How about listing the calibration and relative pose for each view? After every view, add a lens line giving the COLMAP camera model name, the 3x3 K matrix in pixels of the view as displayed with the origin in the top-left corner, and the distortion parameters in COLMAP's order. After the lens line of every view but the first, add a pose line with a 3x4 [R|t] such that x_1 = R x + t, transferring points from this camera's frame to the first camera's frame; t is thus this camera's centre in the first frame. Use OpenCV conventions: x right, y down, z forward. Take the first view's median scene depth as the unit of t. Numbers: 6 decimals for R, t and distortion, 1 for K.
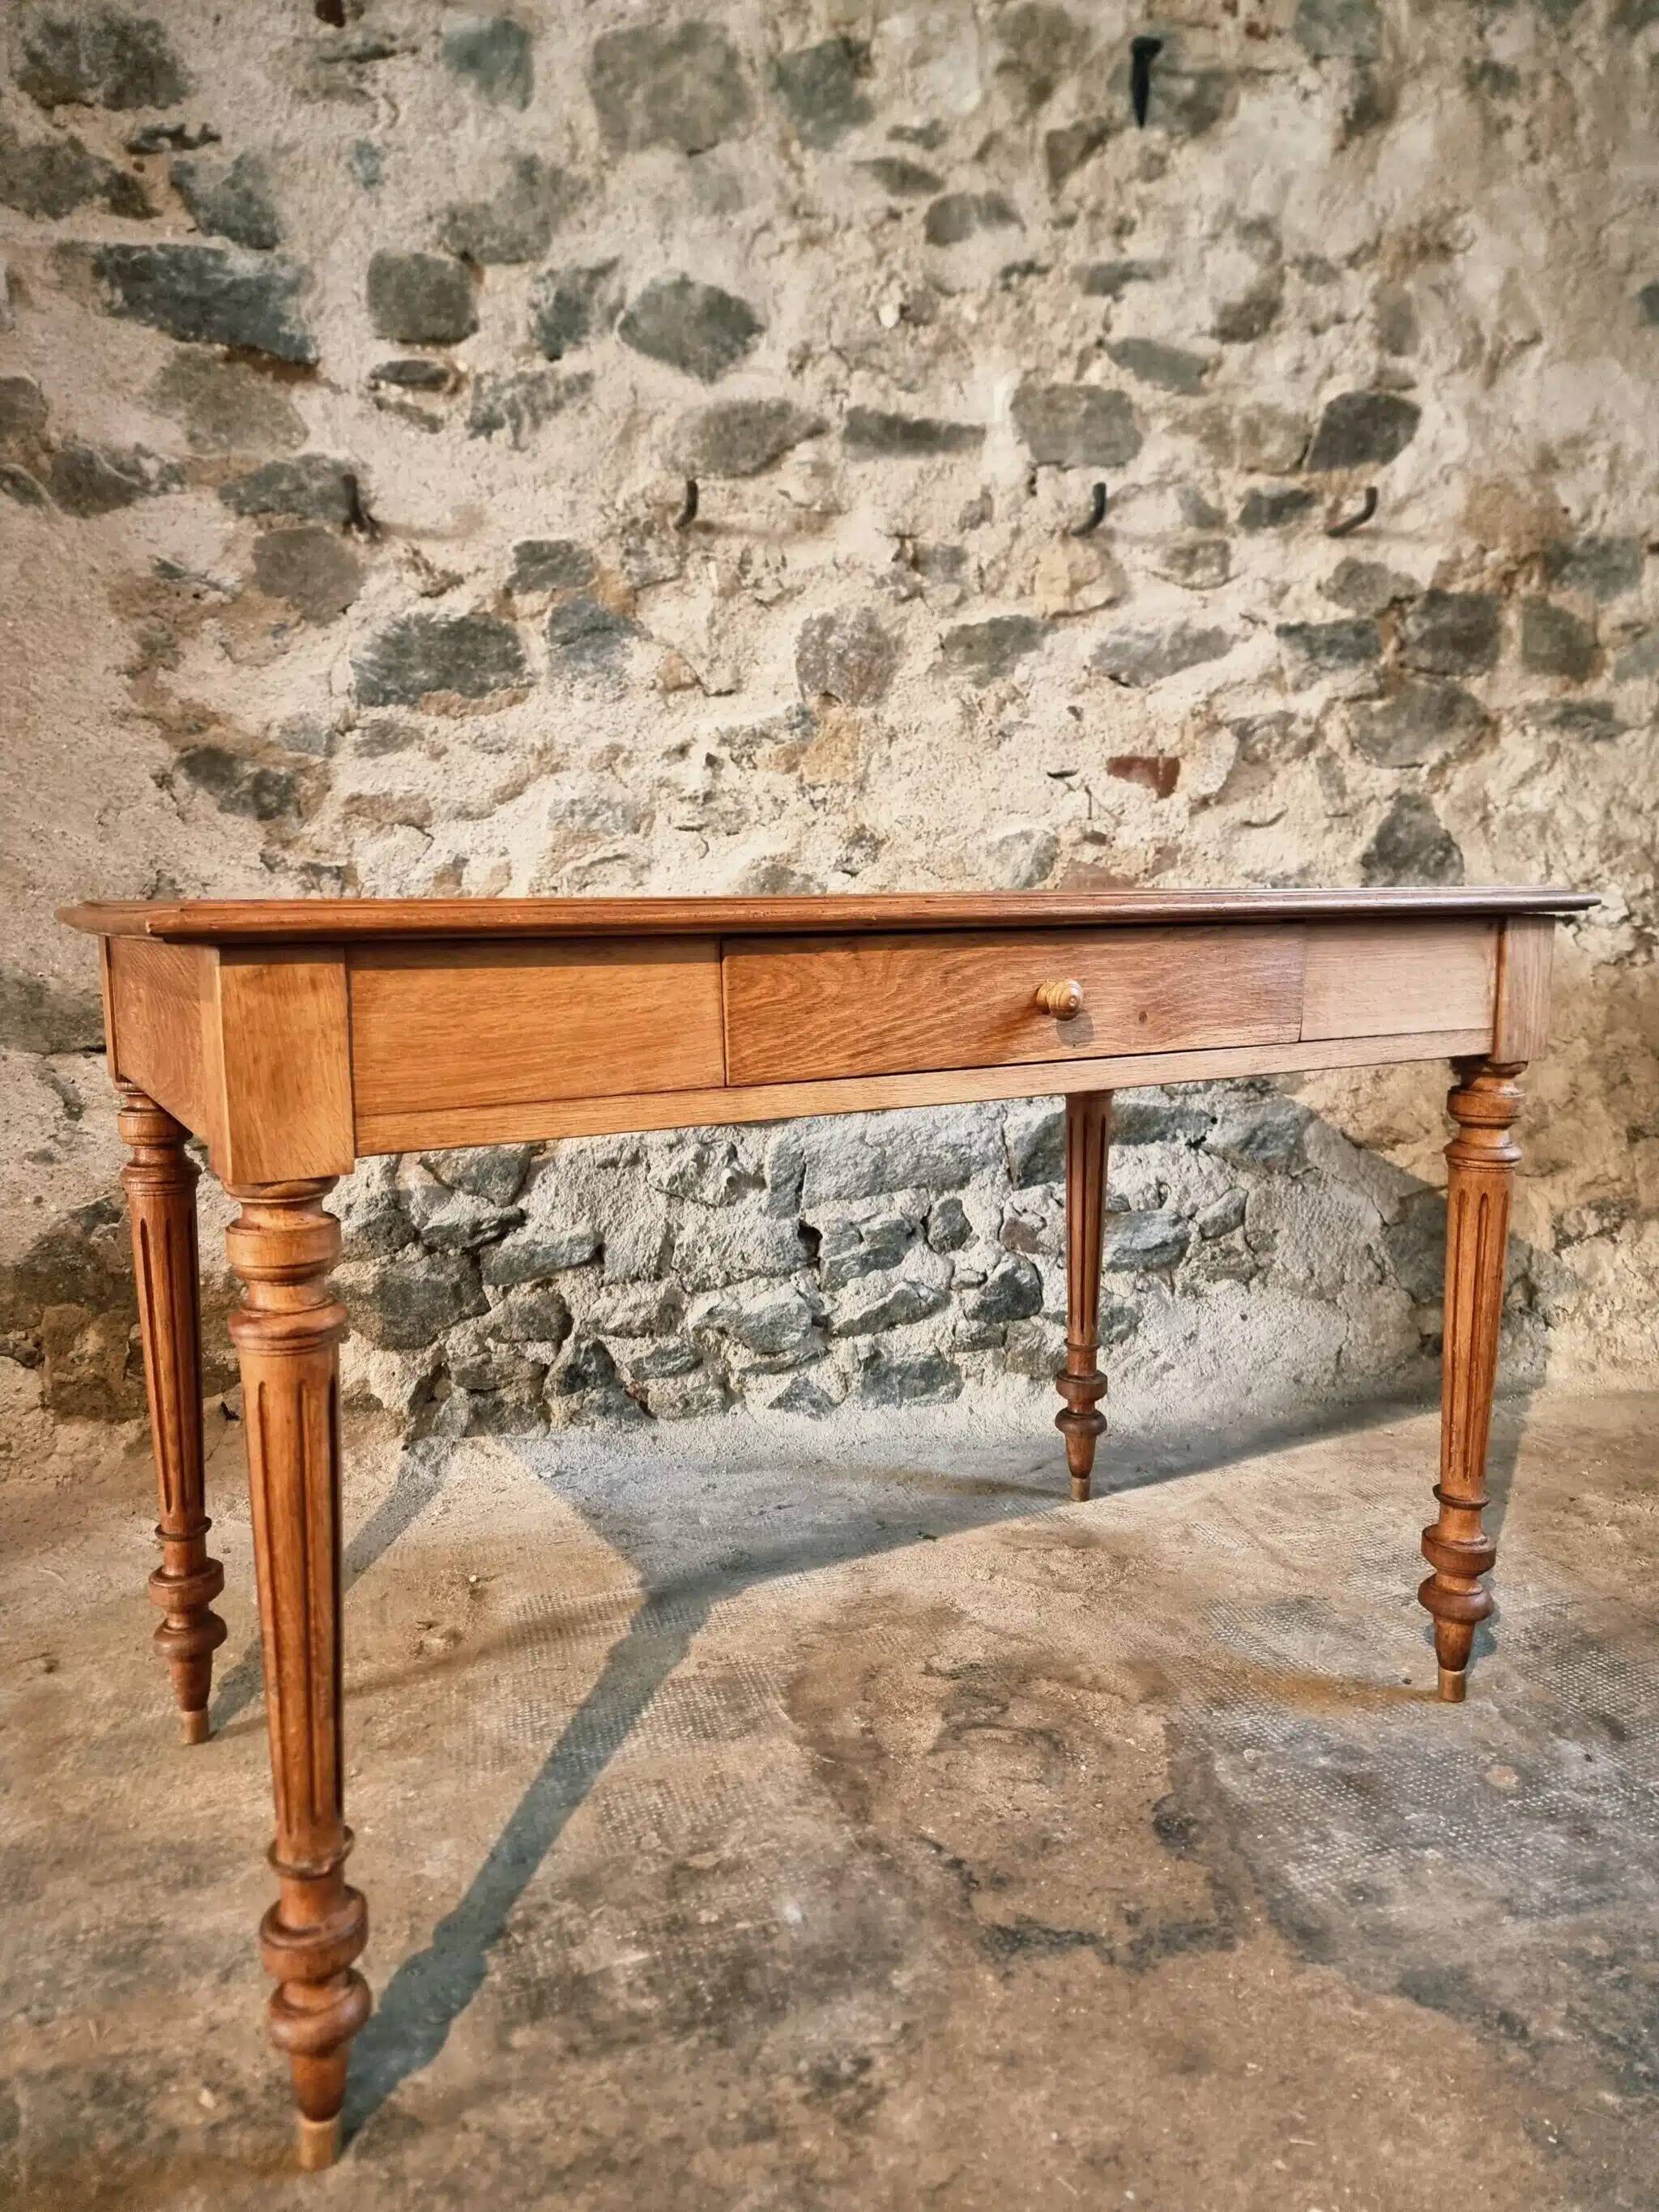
lens RADIAL K [[1534.6, 0, 820.2], [0, 1534.6, 1105.4], [0, 0, 1]] dist [0.068220, -0.067696]
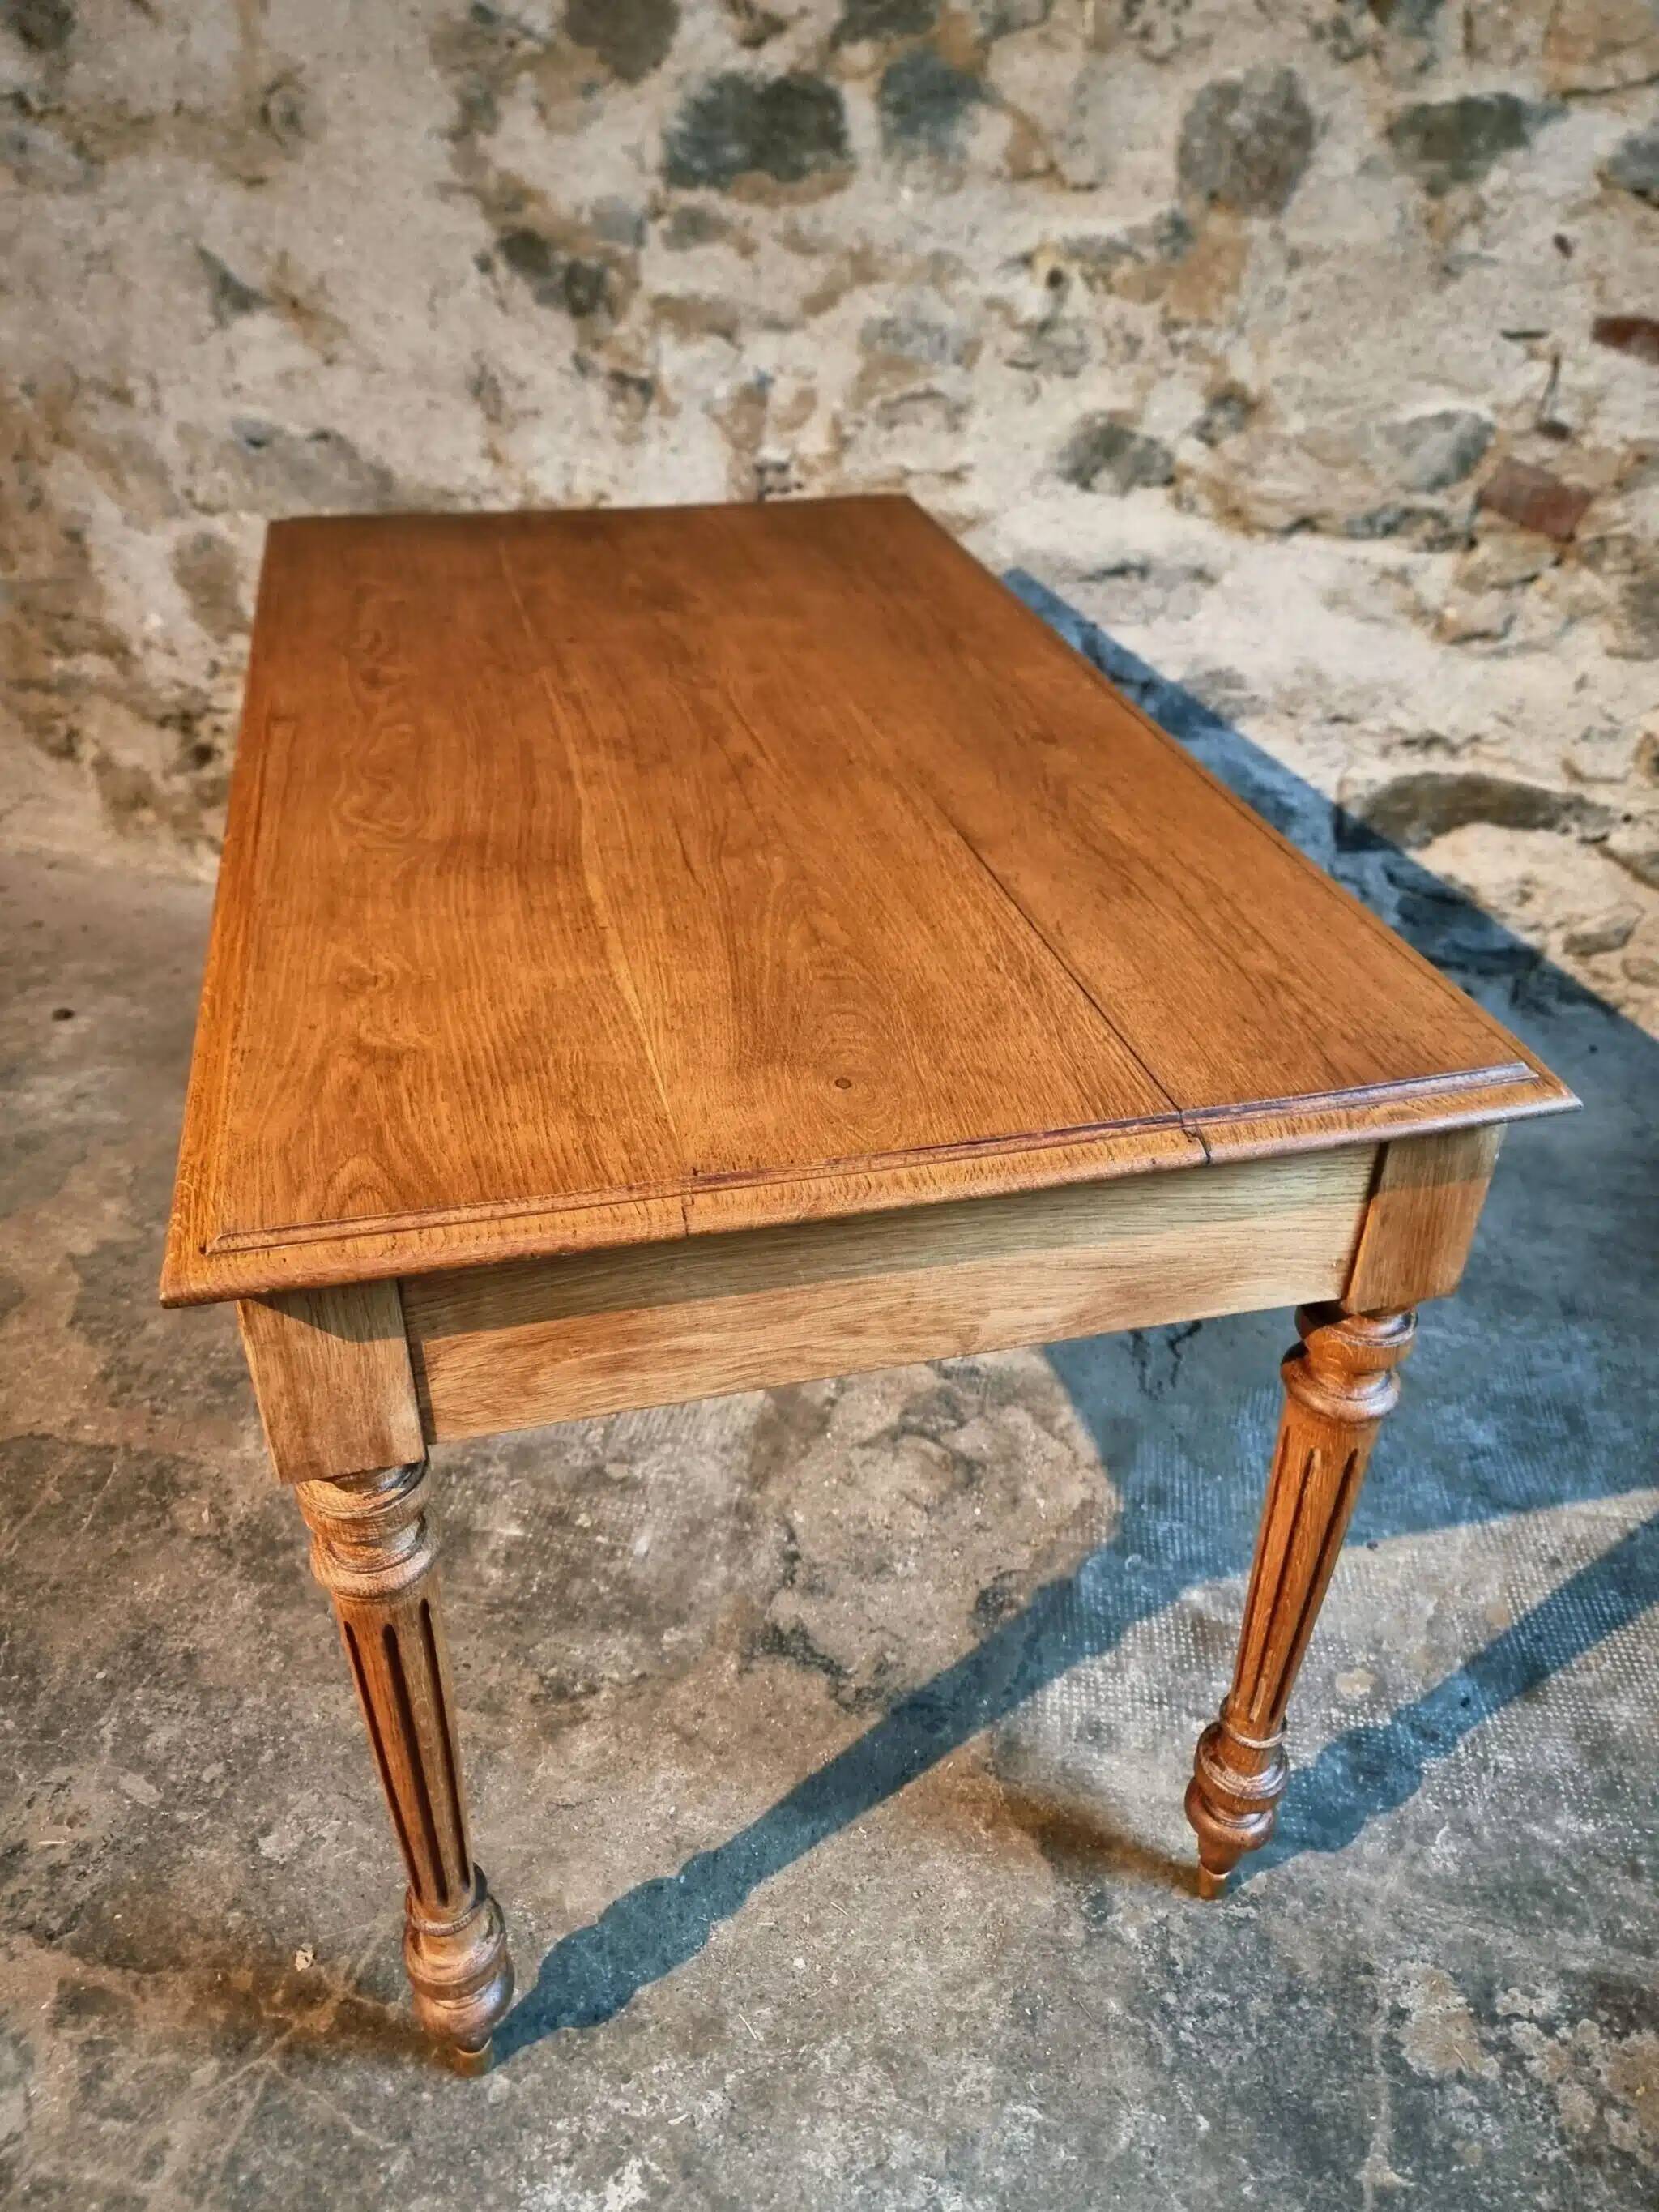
lens RADIAL K [[1633.1, 0, 834.6], [0, 1633.1, 1091.6], [0, 0, 1]] dist [0.038260, -0.035191]
pose [[0.881730, 0.294584, -0.368472, 0.282242], [-0.108698, 0.886916, 0.448960, -0.227510], [0.459060, -0.355810, 0.814041, 0.086249]]
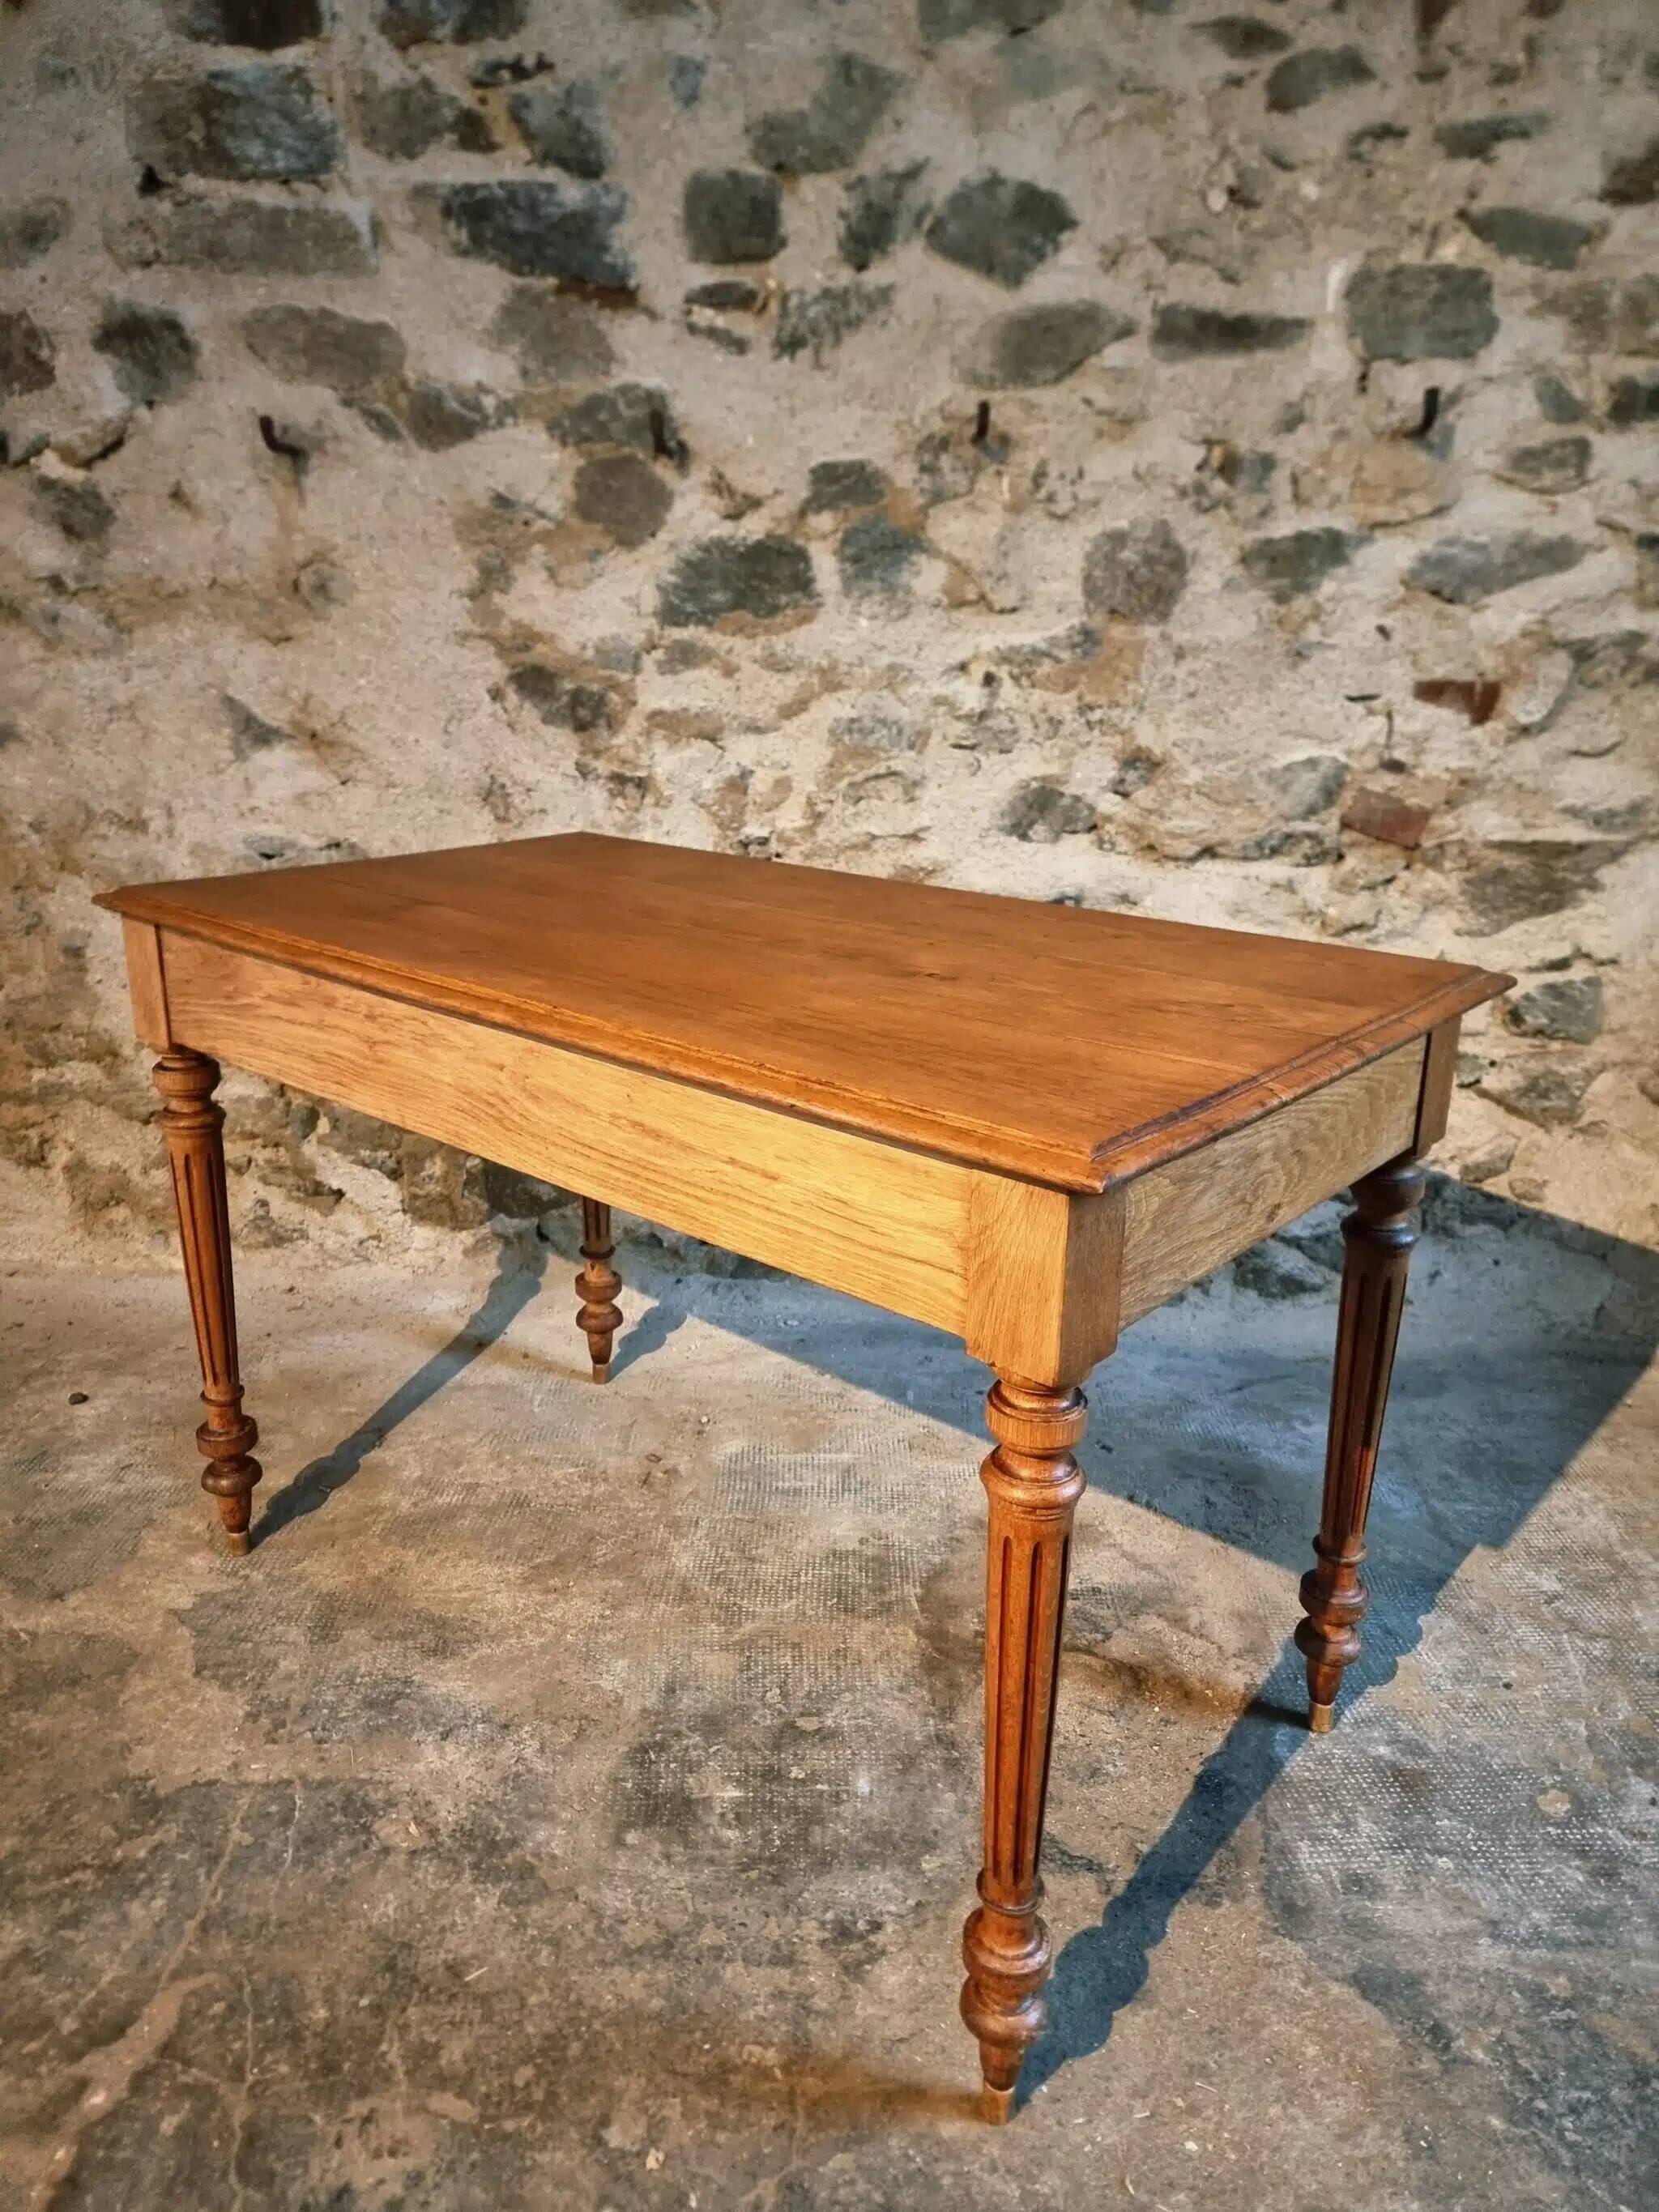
lens RADIAL K [[1539.7, 0, 799.1], [0, 1539.7, 1115.4], [0, 0, 1]] dist [0.063496, -0.062561]
pose [[0.957226, 0.113884, -0.265988, 0.116891], [-0.061586, 0.978412, 0.197276, -0.140256], [0.282713, -0.172456, 0.943574, -0.050376]]
